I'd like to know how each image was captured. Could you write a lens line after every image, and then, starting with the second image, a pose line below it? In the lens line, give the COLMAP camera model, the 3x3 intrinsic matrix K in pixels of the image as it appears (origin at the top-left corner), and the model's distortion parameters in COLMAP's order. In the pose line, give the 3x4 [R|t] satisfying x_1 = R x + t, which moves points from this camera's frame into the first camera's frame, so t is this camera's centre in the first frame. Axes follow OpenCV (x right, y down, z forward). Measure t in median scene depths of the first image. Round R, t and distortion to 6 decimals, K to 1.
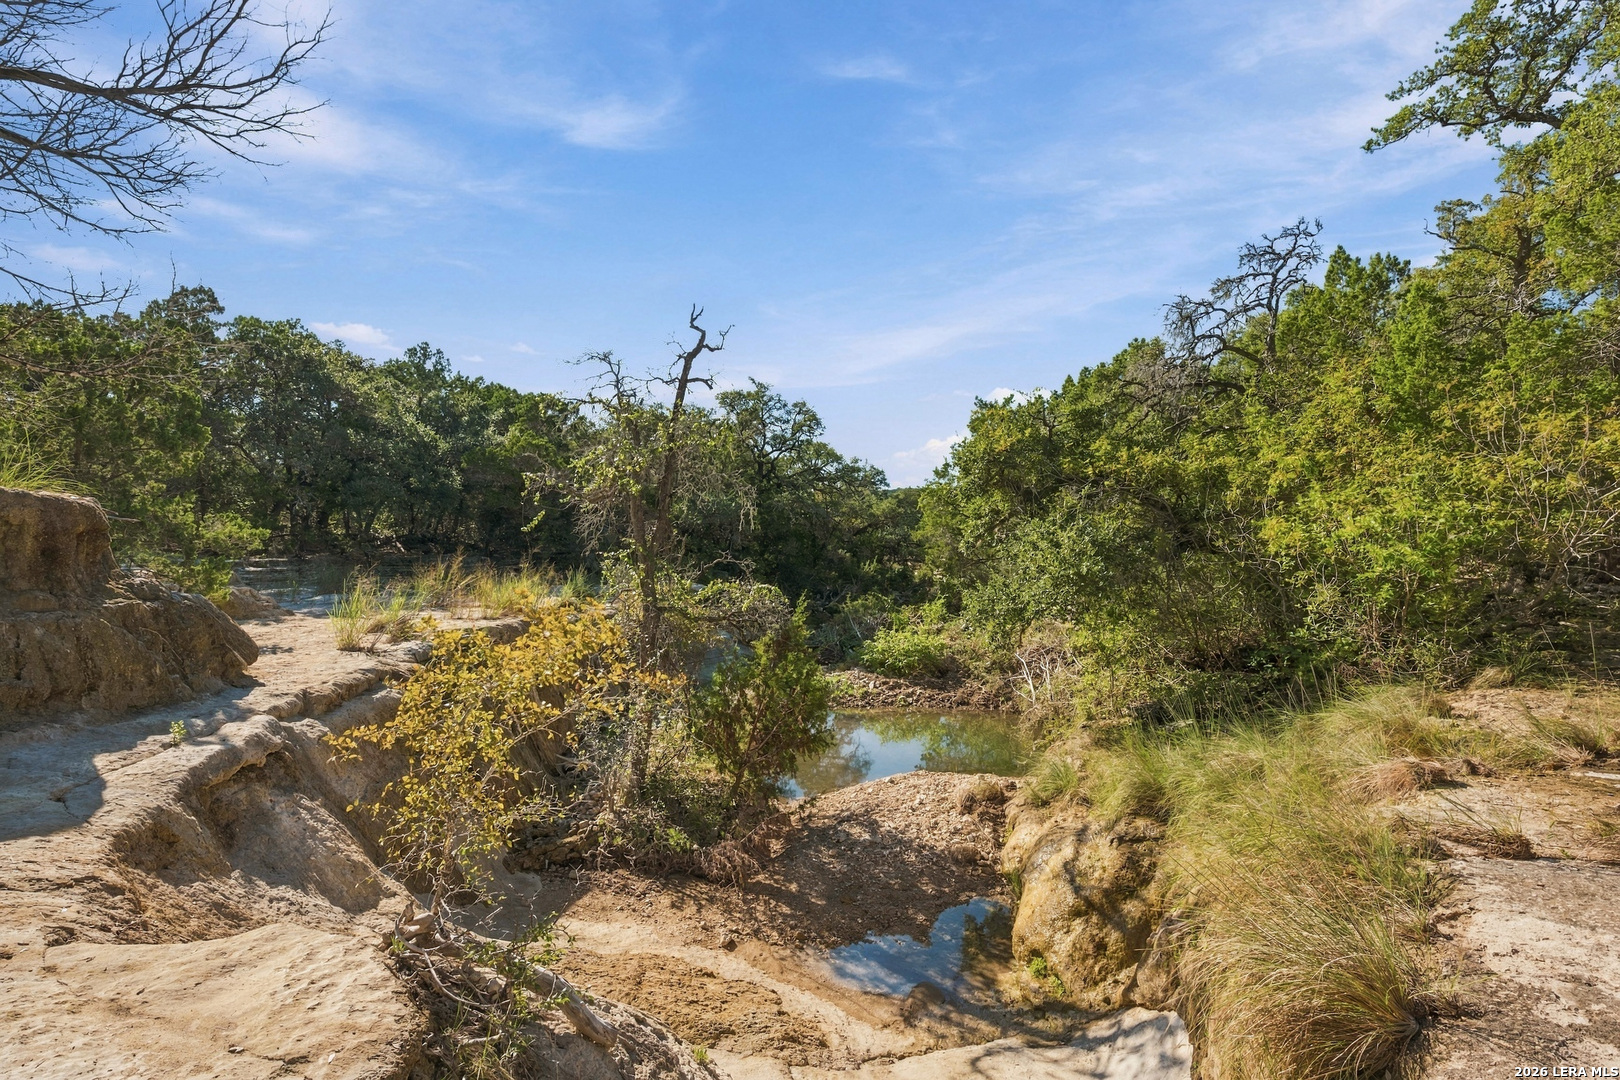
lens RADIAL K [[712.4, 0, 810.0], [0, 712.4, 540.0], [0, 0, 1]] dist [-0.003928, -0.000609]
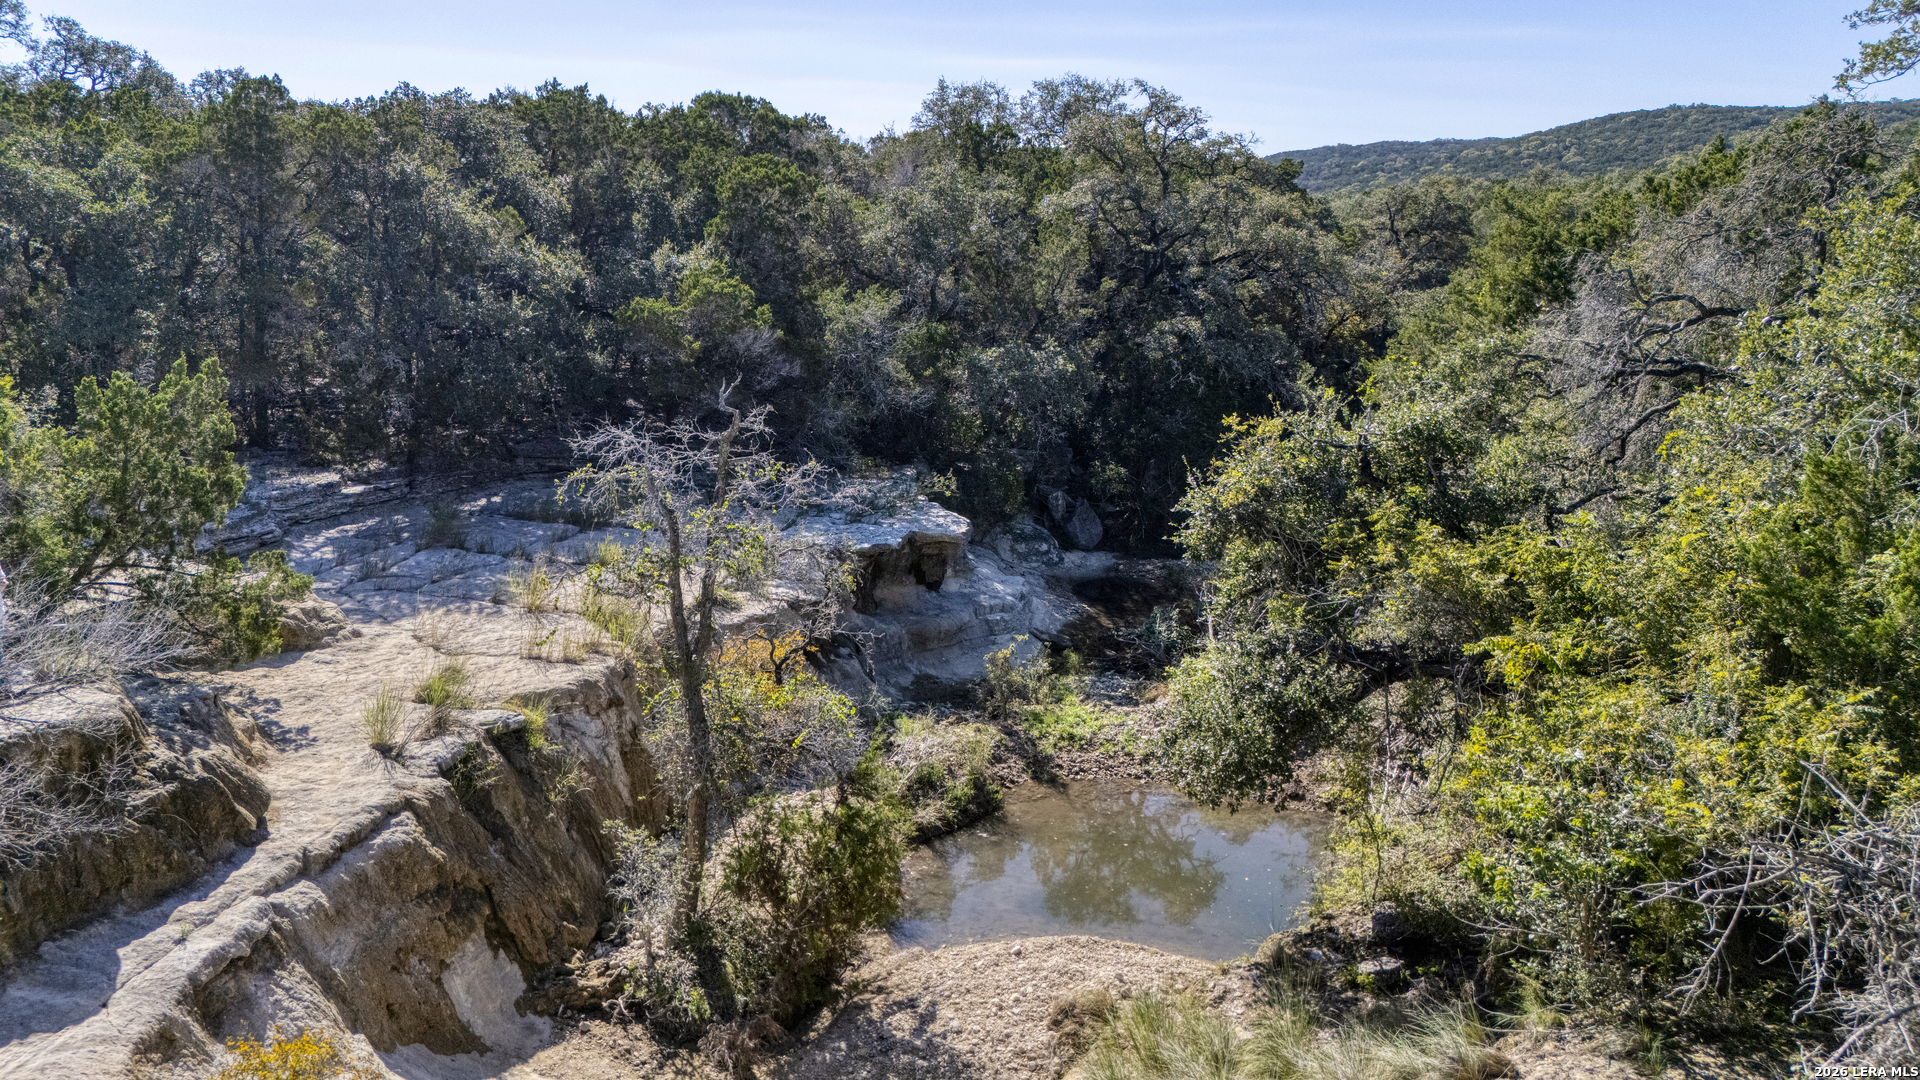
lens RADIAL K [[1420.8, 0, 970.2], [0, 1420.8, 535.6], [0, 0, 1]] dist [0.148616, -0.182574]
pose [[0.947018, 0.092208, -0.307659, 0.590501], [-0.021420, 0.973903, 0.225953, -0.524347], [0.320465, -0.207392, 0.924279, -0.407939]]
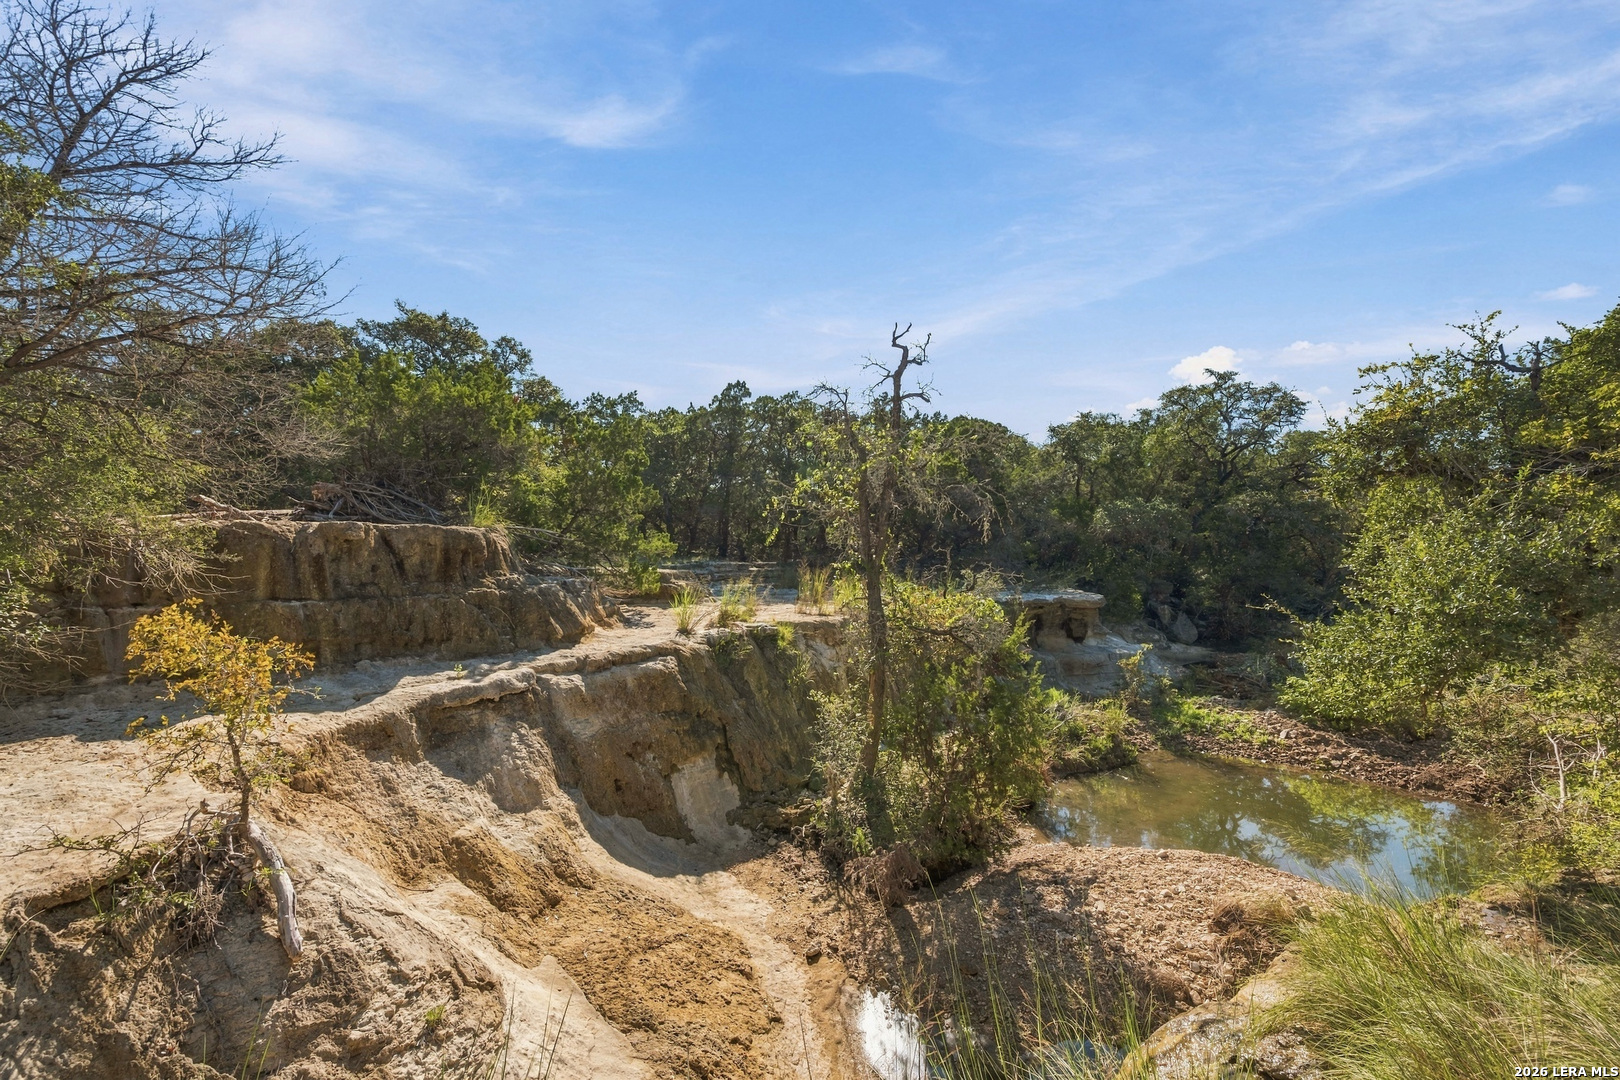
lens RADIAL K [[635.3, 0, 815.5], [0, 635.3, 542.8], [0, 0, 1]] dist [-0.000381, -0.000100]
pose [[0.733537, -0.004185, -0.679637, 0.370918], [-0.000336, 0.999979, -0.006519, -0.008543], [0.679649, 0.005010, 0.733520, 0.250722]]
